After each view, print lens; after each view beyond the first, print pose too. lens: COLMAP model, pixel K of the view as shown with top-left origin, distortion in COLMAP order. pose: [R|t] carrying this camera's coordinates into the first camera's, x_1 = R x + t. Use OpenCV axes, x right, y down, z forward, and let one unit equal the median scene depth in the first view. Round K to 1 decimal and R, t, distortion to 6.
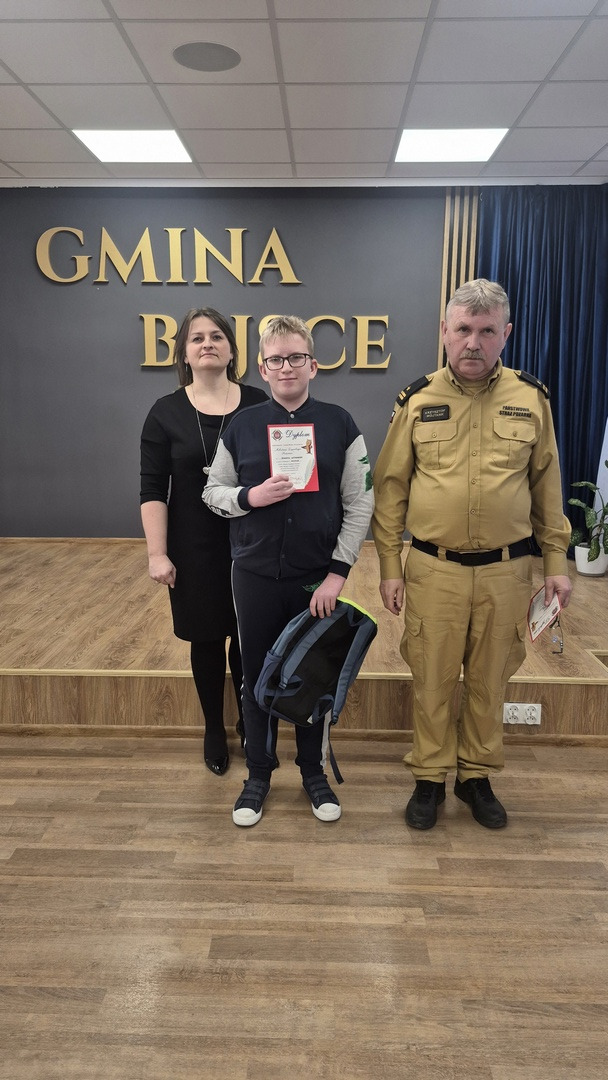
lens RADIAL K [[727.8, 0, 303.3], [0, 727.8, 539.0], [0, 0, 1]] dist [0.070553, -0.077521]
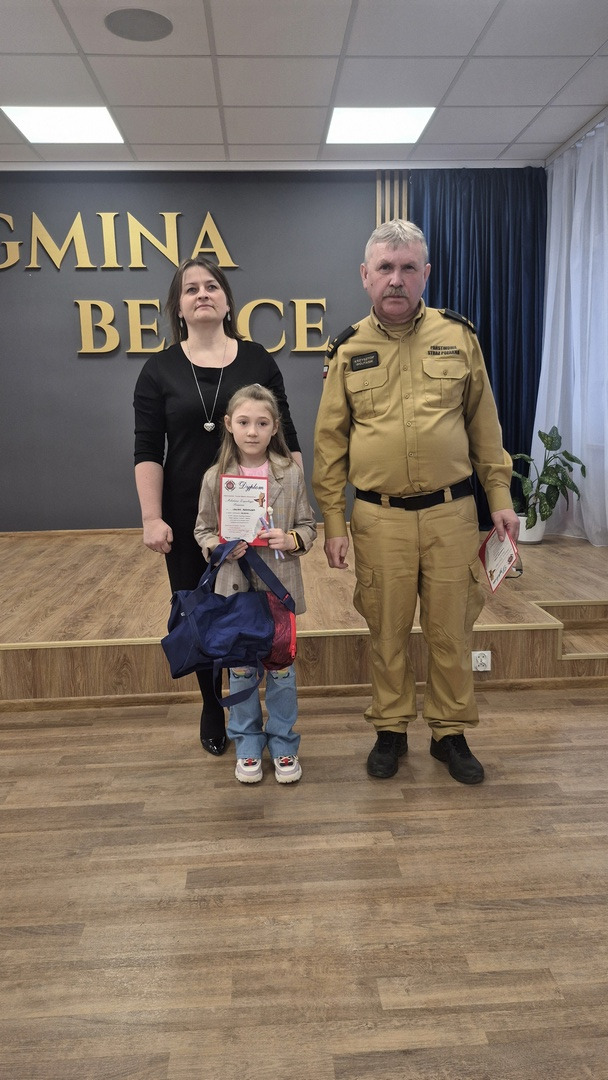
lens RADIAL K [[725.9, 0, 304.4], [0, 725.9, 542.1], [0, 0, 1]] dist [0.082585, -0.100720]
pose [[0.995848, -0.040917, 0.081313, -0.017246], [0.041221, 0.999148, -0.002062, 0.060923], [-0.081160, 0.005405, 0.996686, -0.012037]]
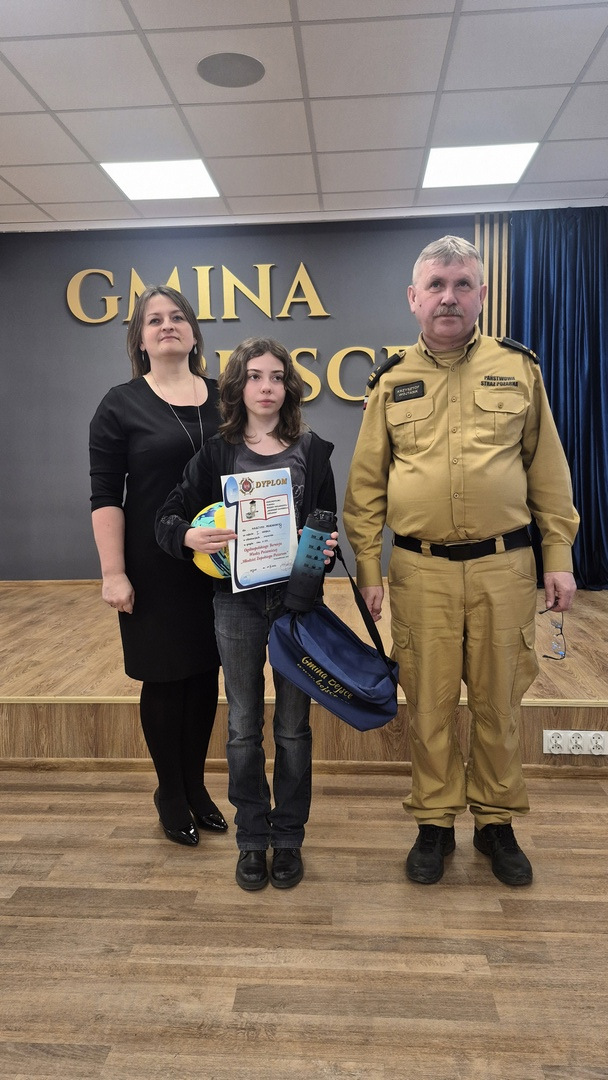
lens RADIAL K [[733.3, 0, 303.7], [0, 733.3, 533.7], [0, 0, 1]] dist [0.071671, -0.074742]
pose [[0.998863, -0.018542, -0.043925, -0.000077], [0.014477, 0.995734, -0.091127, 0.062570], [0.045427, 0.090388, 0.994870, 0.065642]]
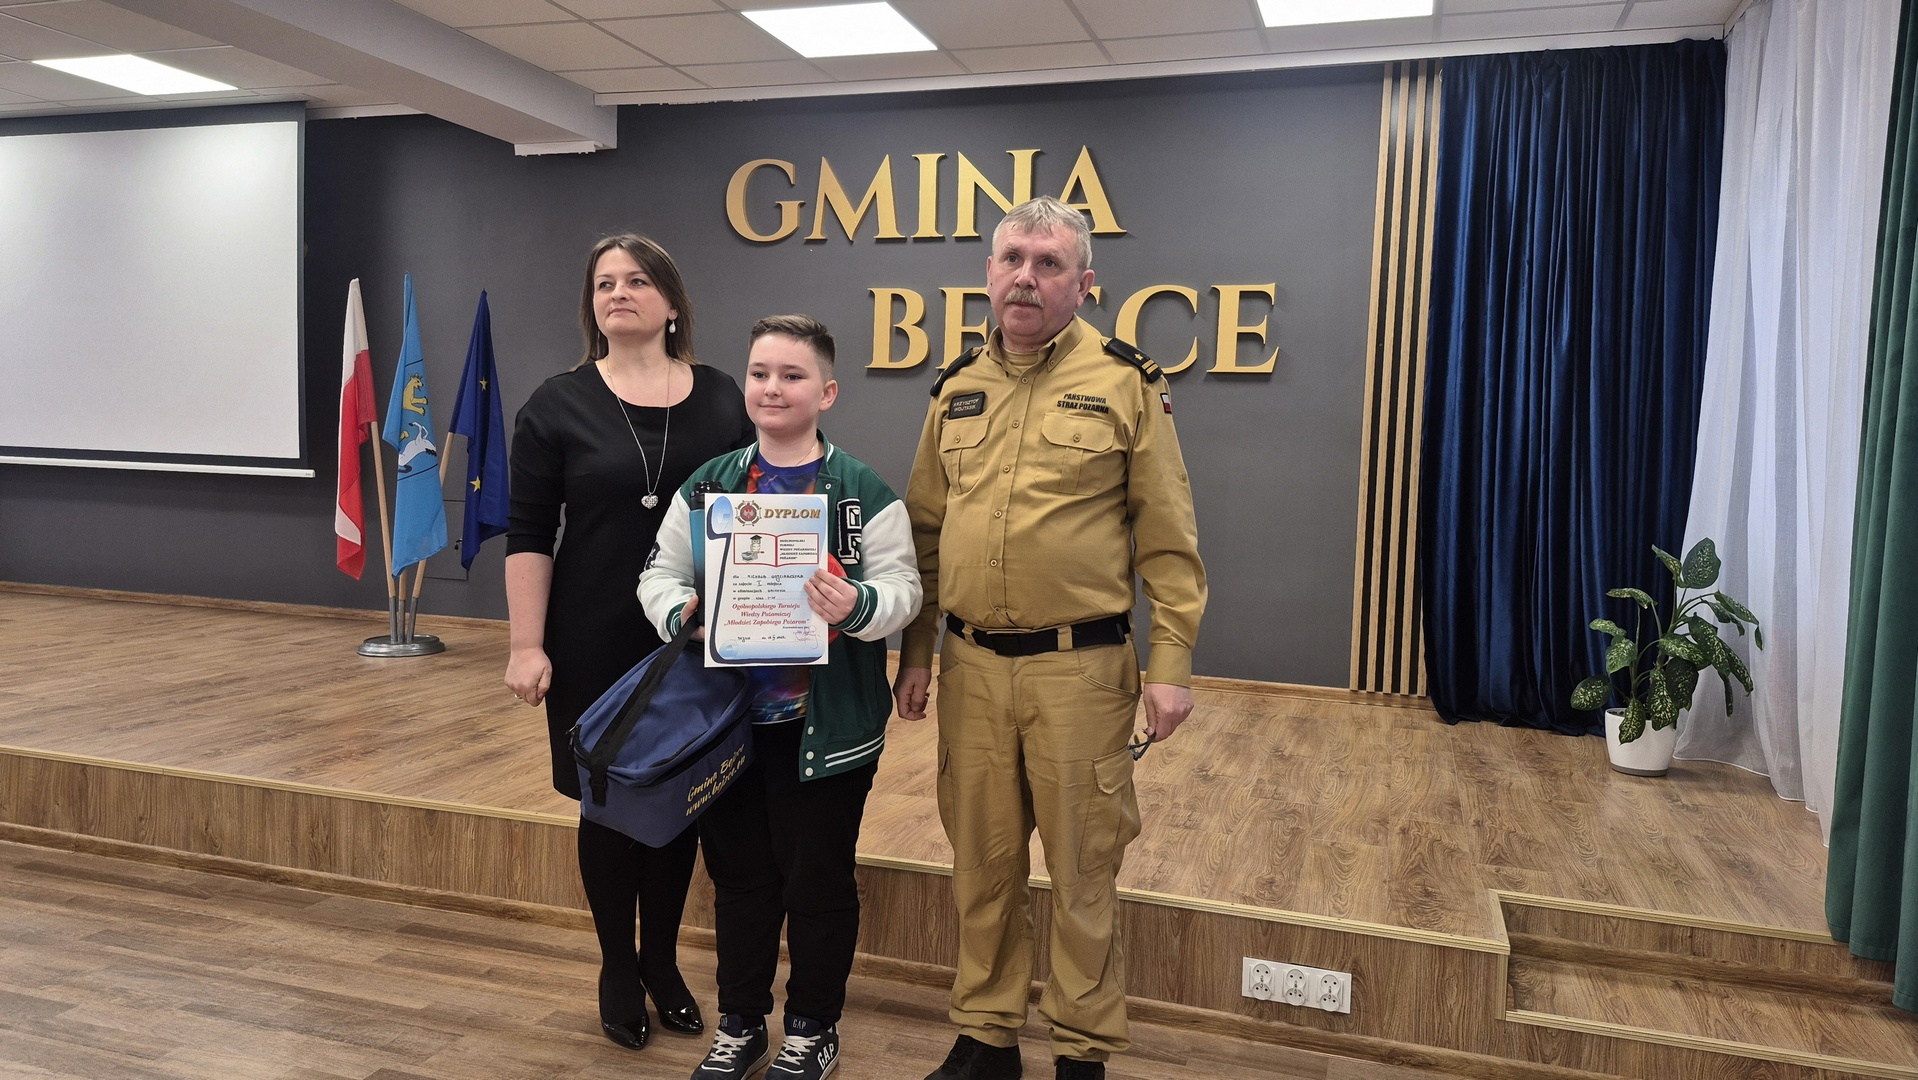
lens RADIAL K [[1278.9, 0, 951.4], [0, 1278.9, 529.0], [0, 0, 1]] dist [0.158258, -0.221559]
pose [[0.961613, 0.040842, -0.271353, 0.286455], [-0.074012, 0.990817, -0.113152, 0.034864], [0.264240, 0.128892, 0.955806, -0.019165]]
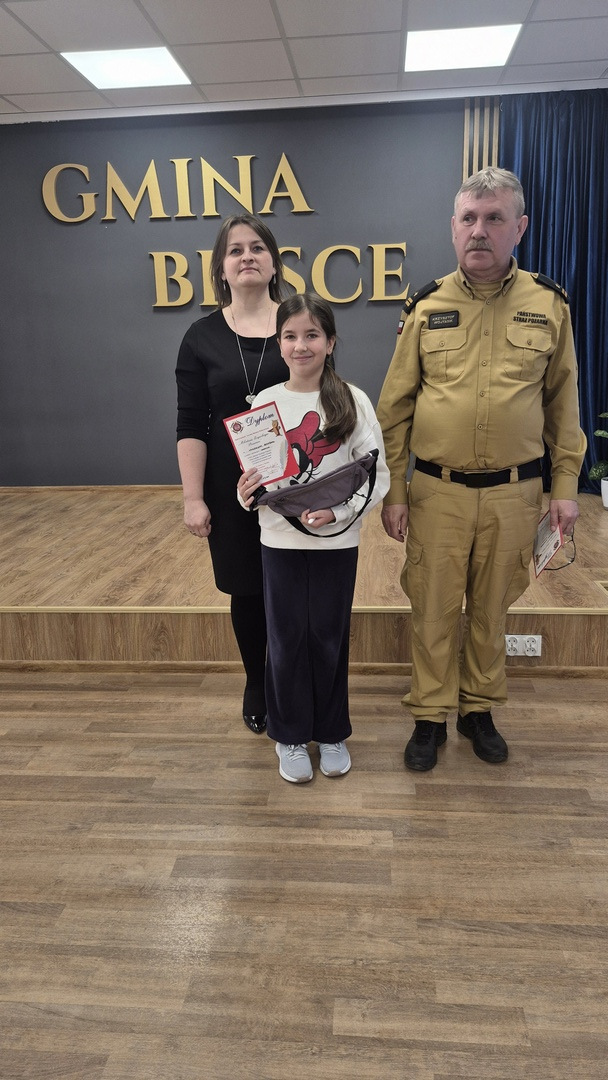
lens RADIAL K [[728.1, 0, 309.0], [0, 728.1, 542.6], [0, 0, 1]] dist [0.076827, -0.088556]
pose [[0.997997, -0.017525, -0.060781, 0.077130], [0.021640, 0.997469, 0.067723, 0.029896], [0.059440, -0.068903, 0.995851, 0.025054]]
